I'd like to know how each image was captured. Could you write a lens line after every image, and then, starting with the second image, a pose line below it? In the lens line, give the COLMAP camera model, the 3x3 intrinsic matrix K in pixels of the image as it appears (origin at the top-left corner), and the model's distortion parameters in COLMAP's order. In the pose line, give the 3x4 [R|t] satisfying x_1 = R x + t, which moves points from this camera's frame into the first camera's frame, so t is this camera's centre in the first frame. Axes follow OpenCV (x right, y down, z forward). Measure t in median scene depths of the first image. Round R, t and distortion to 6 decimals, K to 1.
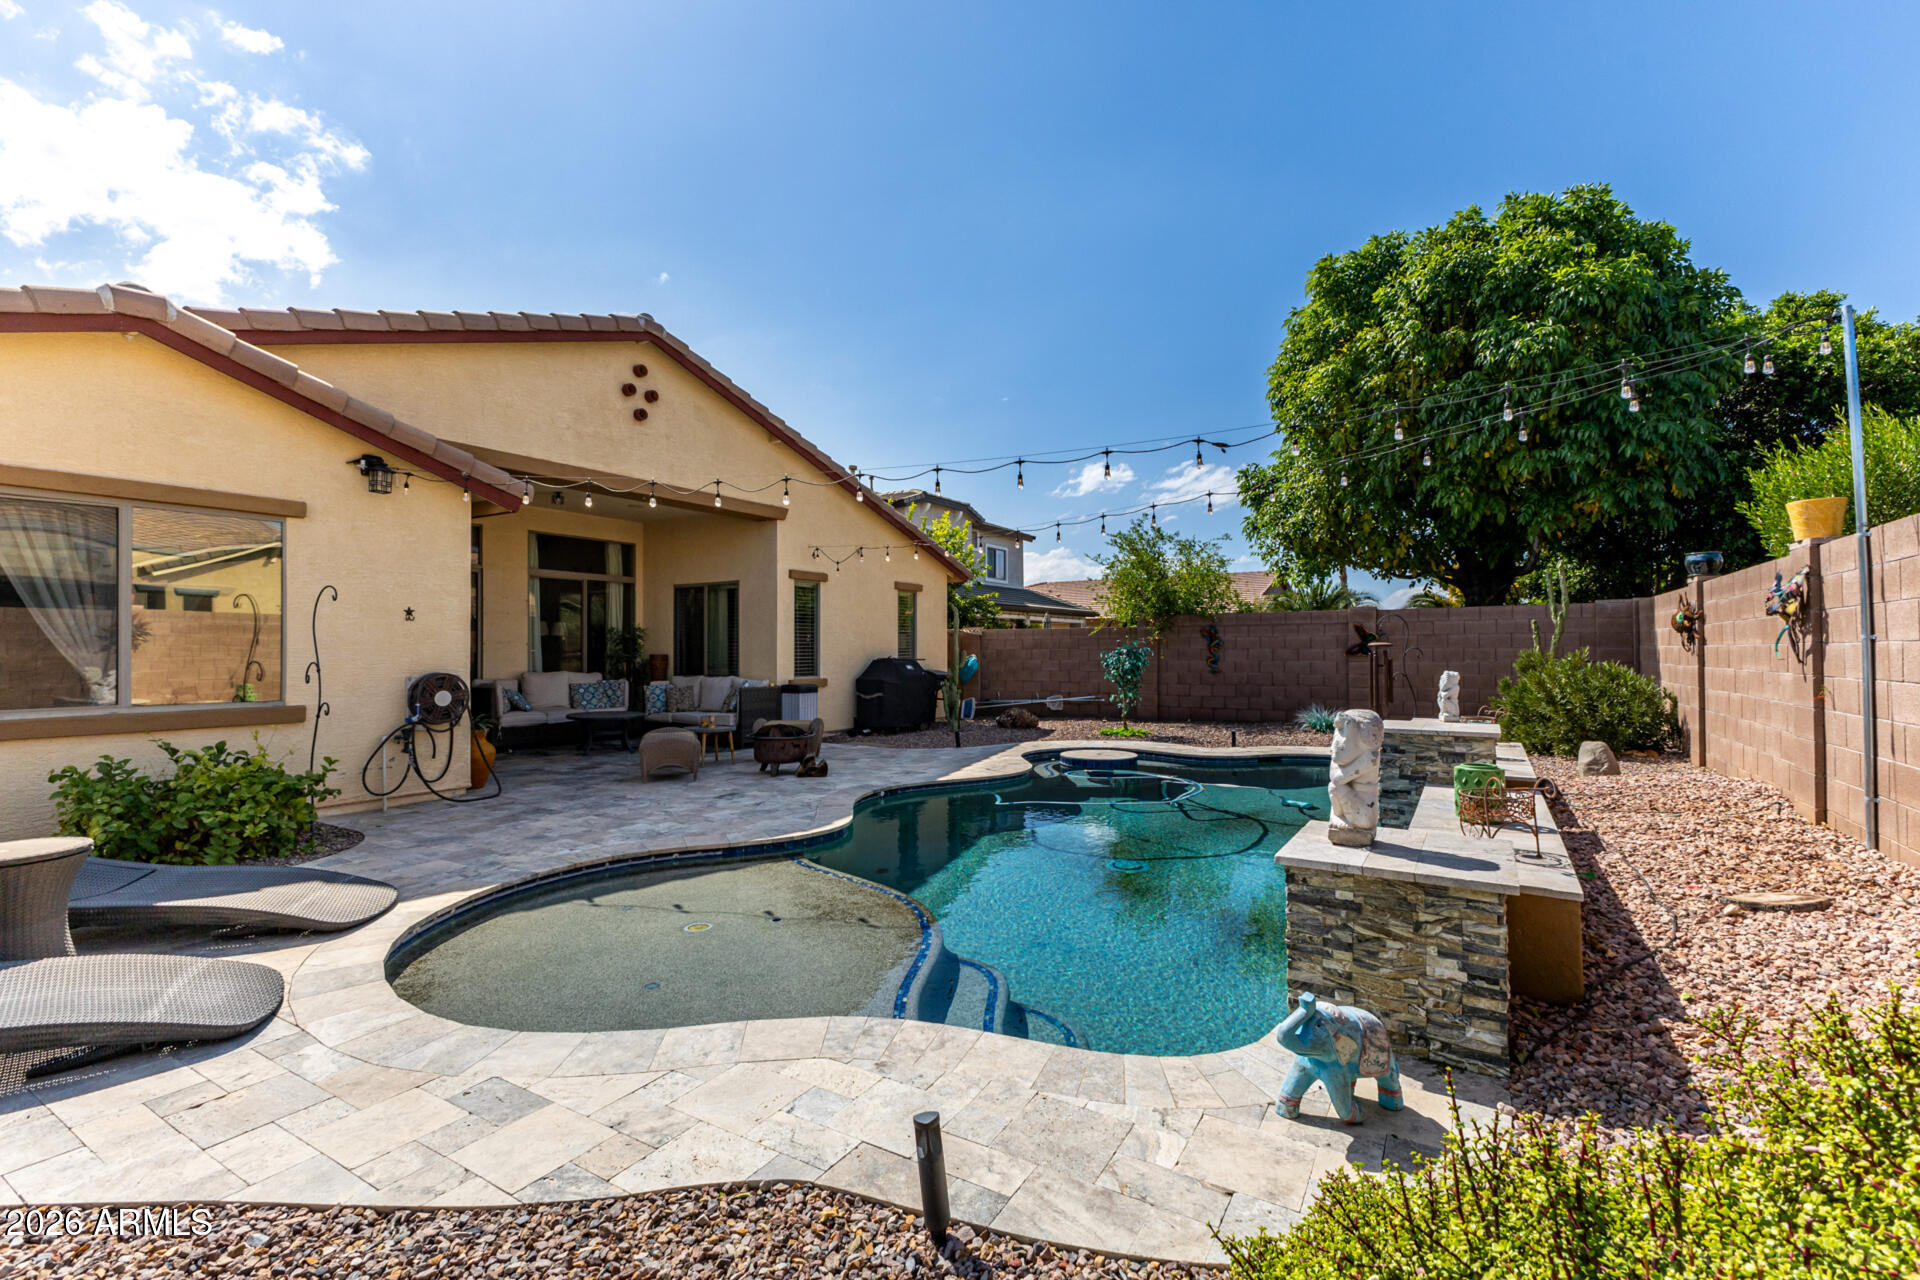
lens RADIAL K [[845.6, 0, 944.3], [0, 845.6, 620.7], [0, 0, 1]] dist [0.011633, 0.000060]
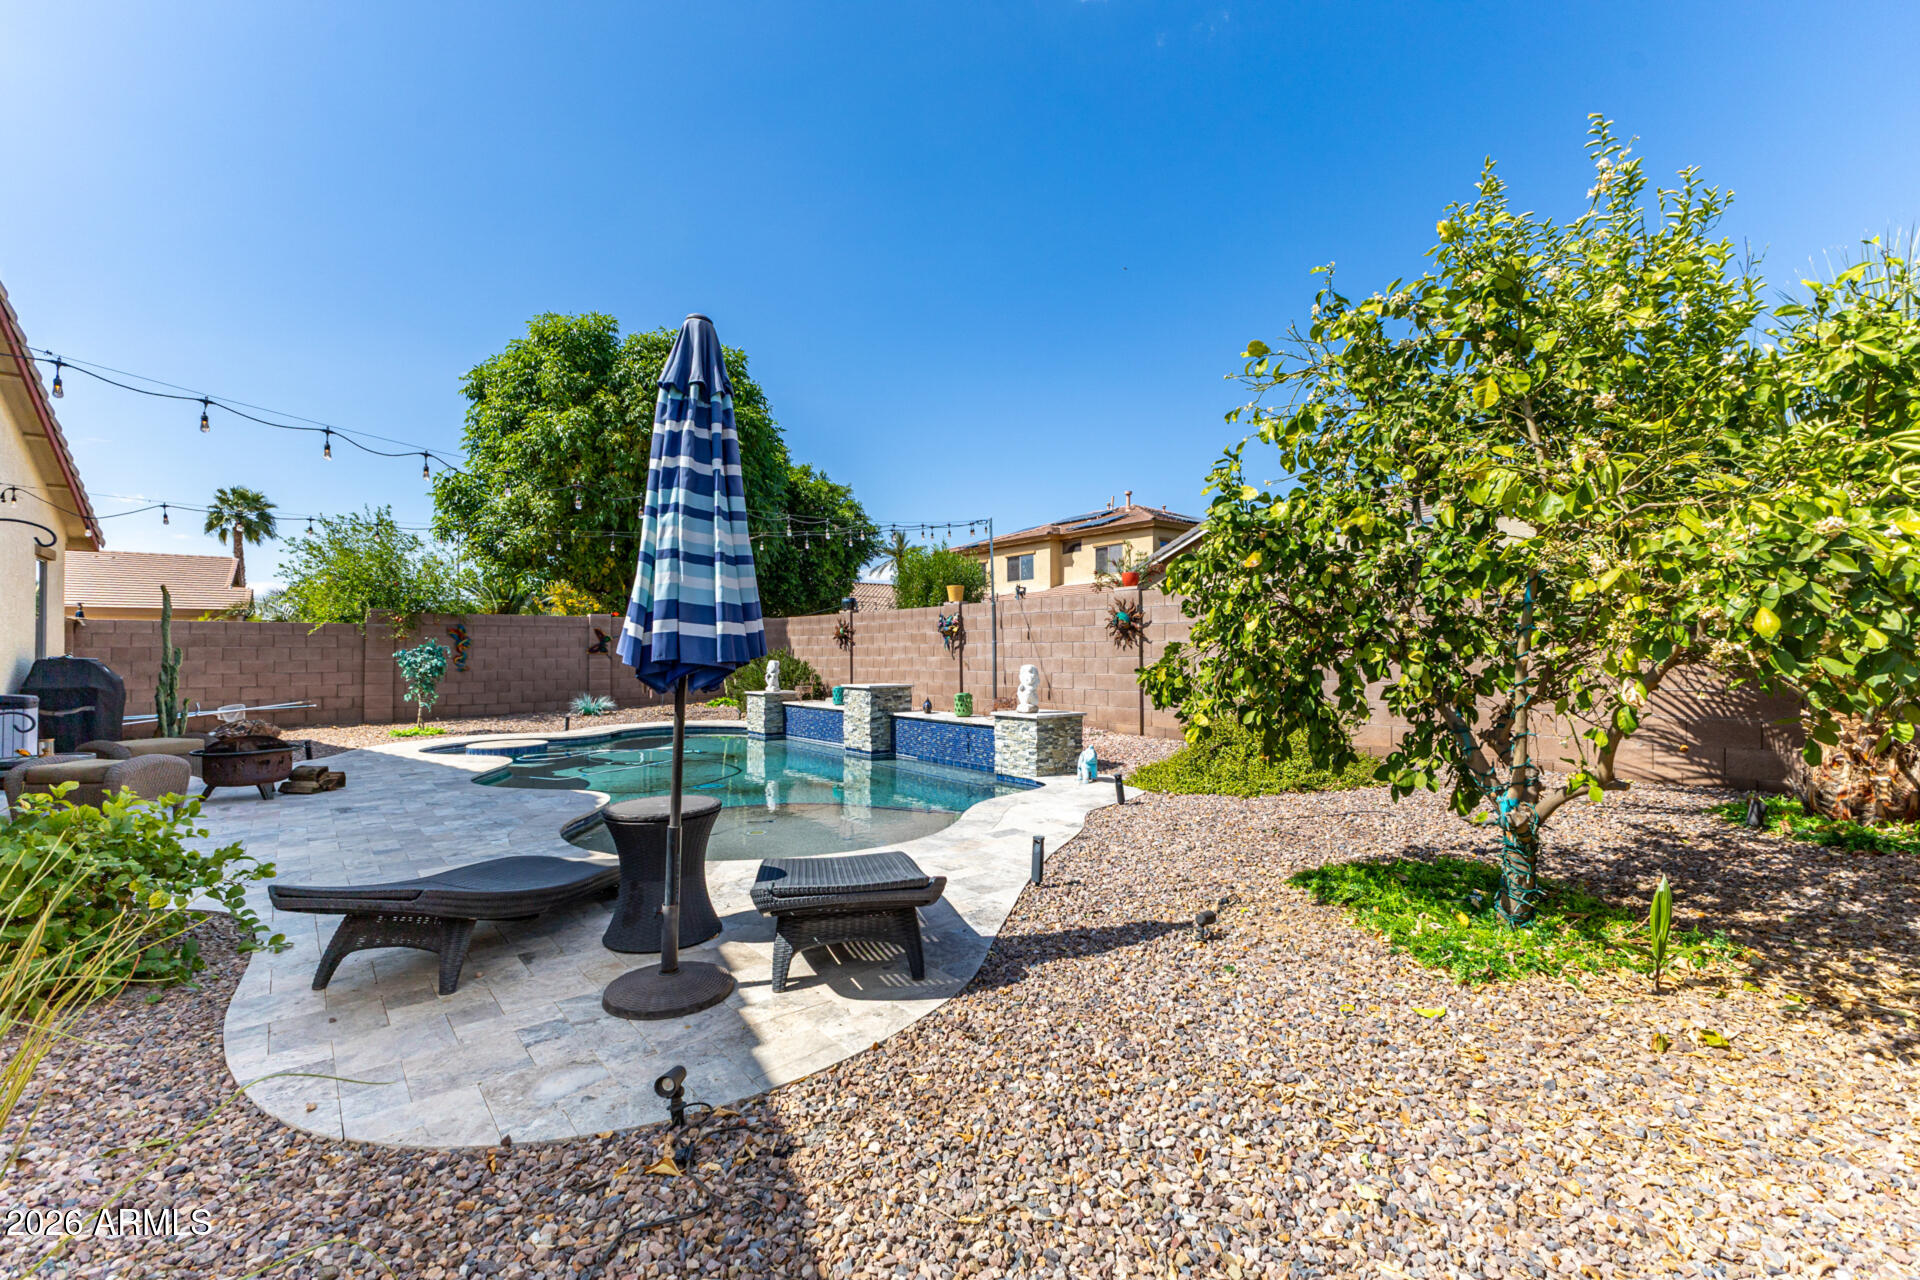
lens RADIAL K [[860.2, 0, 966.2], [0, 860.2, 646.8], [0, 0, 1]] dist [0.025733, -0.008576]
pose [[0.328927, 0.013406, 0.944260, -0.582893], [-0.033218, 0.999445, -0.002618, 0.018197], [-0.943771, -0.030505, 0.329189, 0.079932]]
